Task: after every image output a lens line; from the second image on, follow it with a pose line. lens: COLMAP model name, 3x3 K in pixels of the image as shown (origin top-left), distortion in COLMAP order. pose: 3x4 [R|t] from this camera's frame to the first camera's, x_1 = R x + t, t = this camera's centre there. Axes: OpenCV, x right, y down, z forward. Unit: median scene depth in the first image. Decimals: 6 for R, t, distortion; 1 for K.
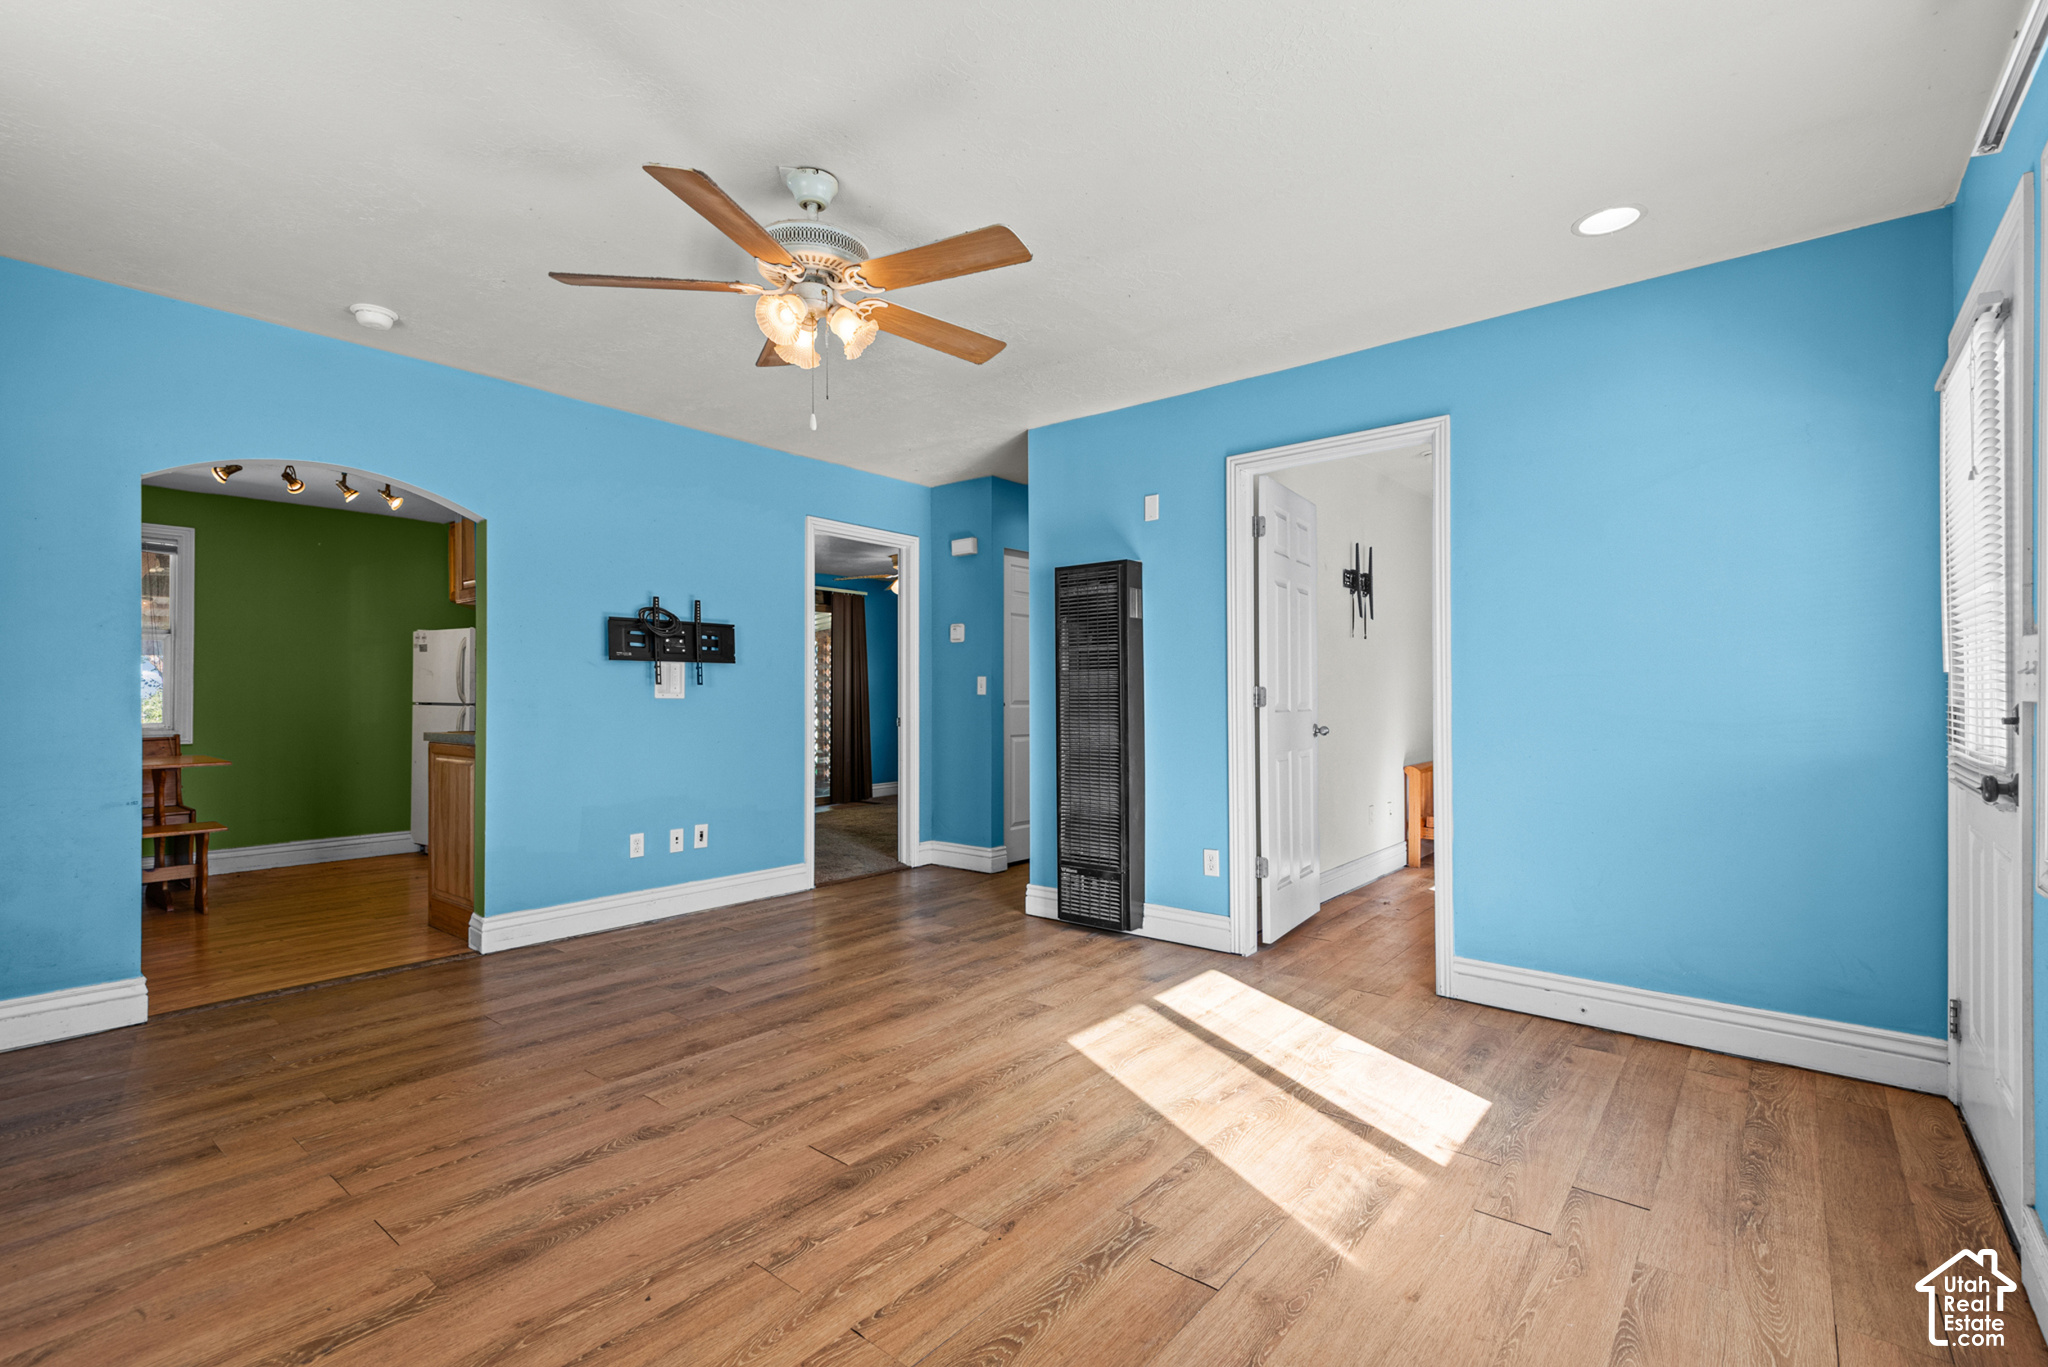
lens RADIAL K [[927.6, 0, 1022.7], [0, 927.6, 685.8], [0, 0, 1]] dist [0.044440, -0.026056]
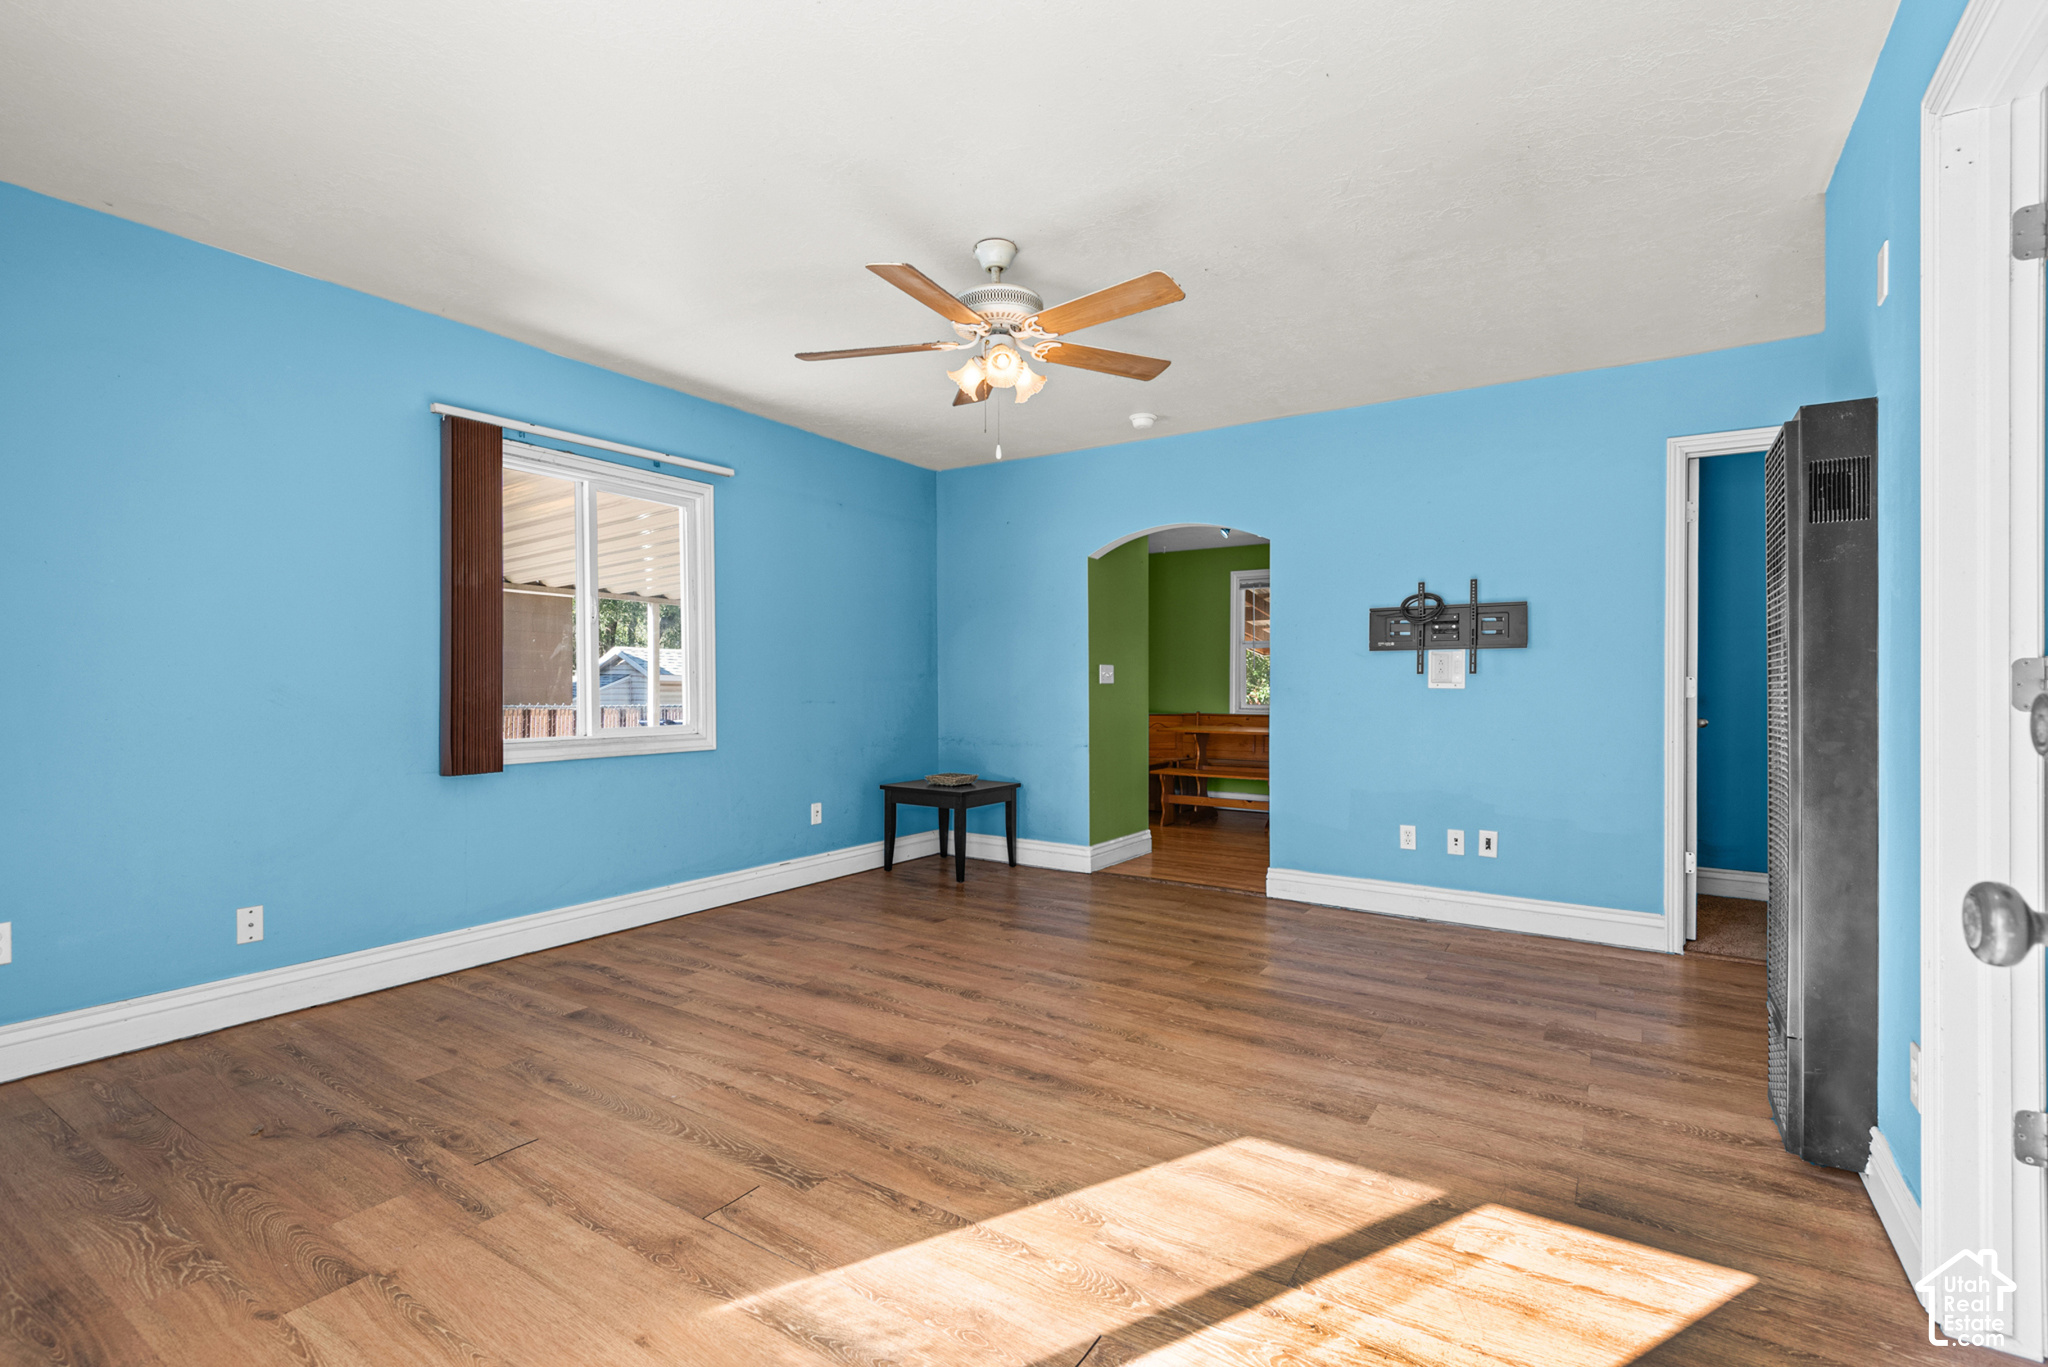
lens RADIAL K [[927.6, 0, 1022.7], [0, 927.6, 685.8], [0, 0, 1]] dist [0.044440, -0.026056]
pose [[0.105533, -0.000661, -0.994416, 0.810531], [0.005658, 0.999984, -0.000064, 0.013684], [0.994400, -0.005620, 0.105535, 0.761609]]
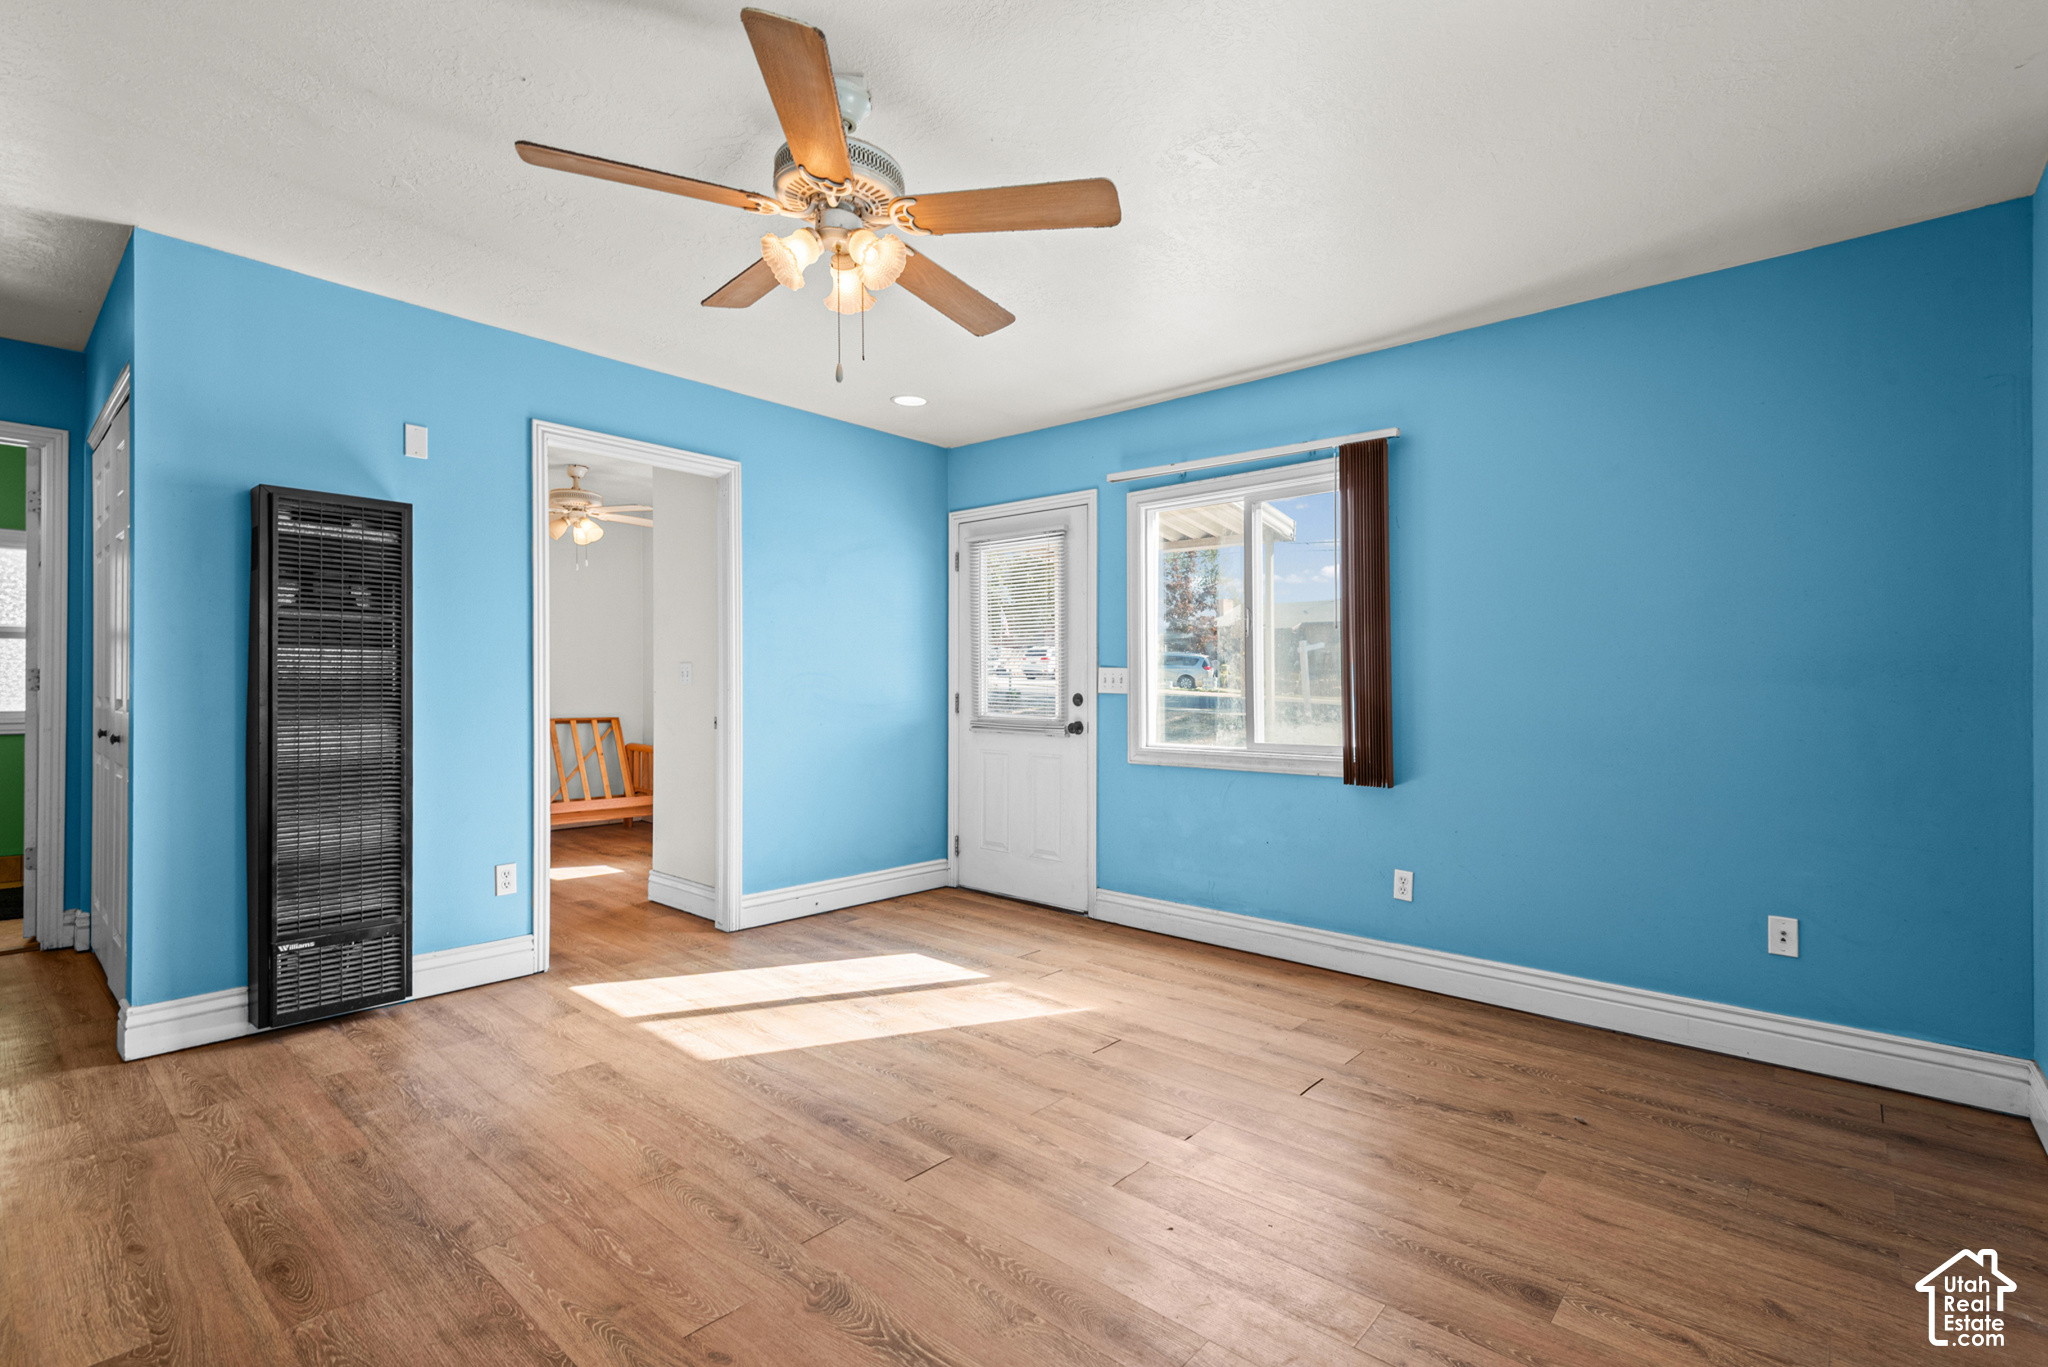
lens RADIAL K [[933.1, 0, 1032.8], [0, 933.1, 685.8], [0, 0, 1]] dist [0.043533, -0.026702]
pose [[0.028079, 0.003860, 0.999598, -0.909714], [-0.020098, 0.999793, -0.003296, 0.005291], [-0.999404, -0.019998, 0.028151, 0.680378]]
